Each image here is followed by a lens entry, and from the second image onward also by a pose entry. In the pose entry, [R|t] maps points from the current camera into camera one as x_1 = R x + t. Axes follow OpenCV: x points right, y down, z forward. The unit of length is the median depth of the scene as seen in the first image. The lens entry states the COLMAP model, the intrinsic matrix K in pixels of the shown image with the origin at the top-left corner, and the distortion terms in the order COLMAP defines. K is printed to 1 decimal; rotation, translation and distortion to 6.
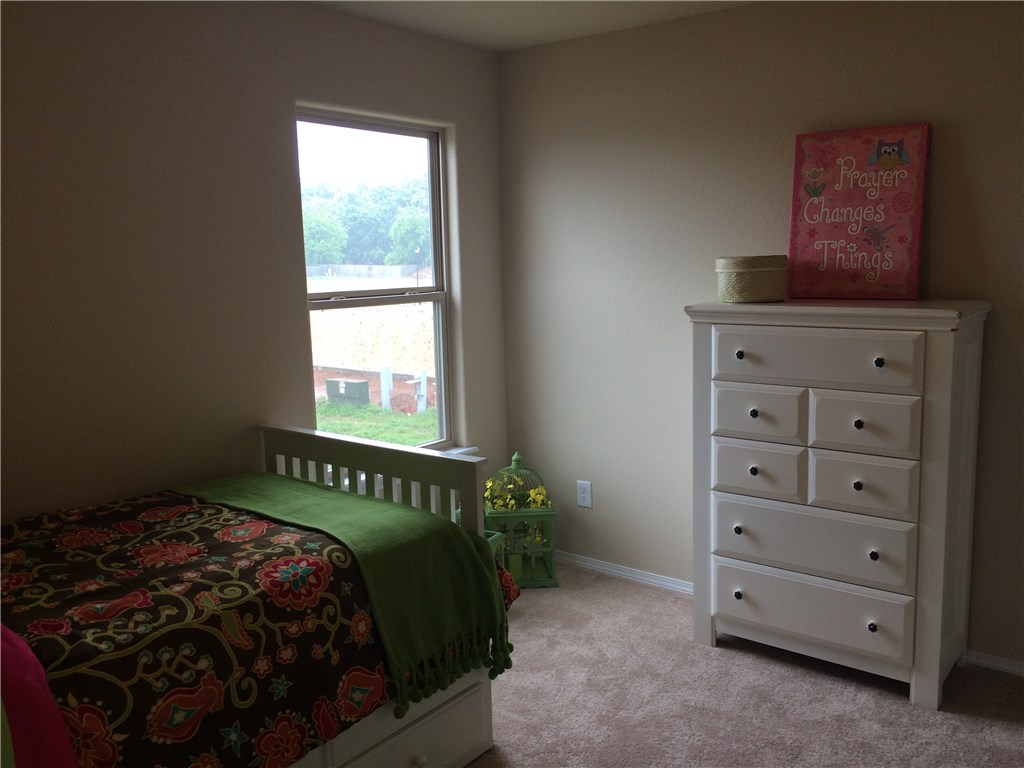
lens RADIAL K [[850.9, 0, 495.4], [0, 850.9, 382.7], [0, 0, 1]] dist [0.015741, -0.003248]
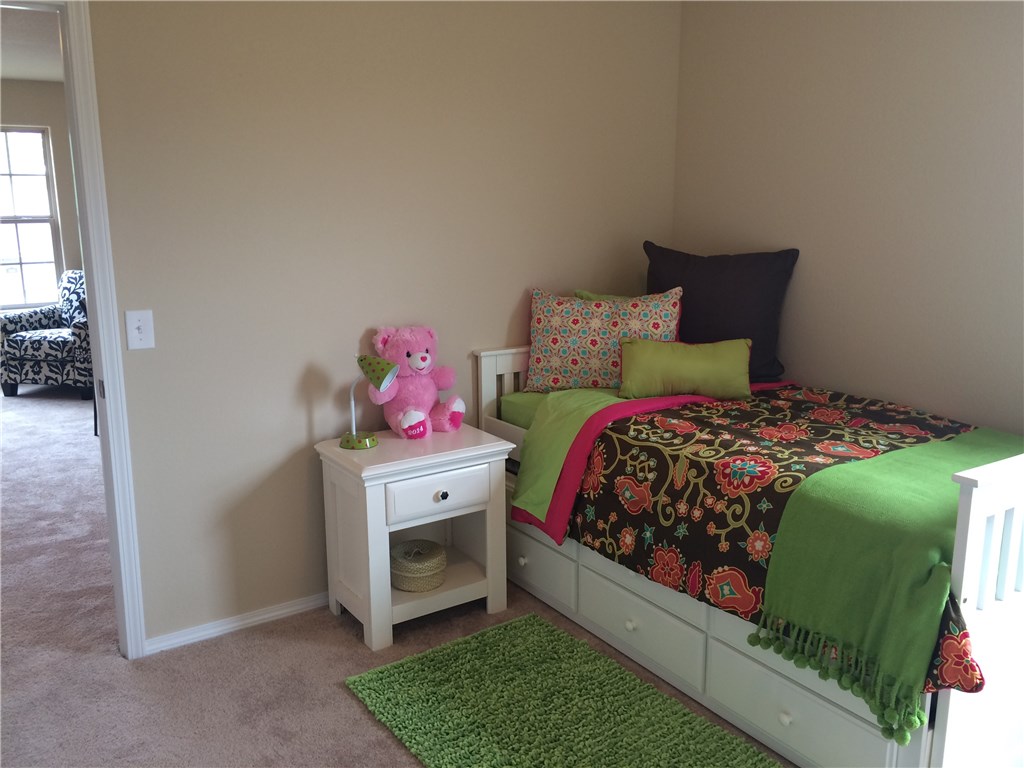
lens RADIAL K [[850.9, 0, 495.4], [0, 850.9, 382.7], [0, 0, 1]] dist [0.015741, -0.003248]
pose [[-0.291397, 0.229429, -0.928682, 0.929024], [-0.130321, 0.952241, 0.276140, -0.165177], [0.947684, 0.201493, -0.247580, 0.964189]]
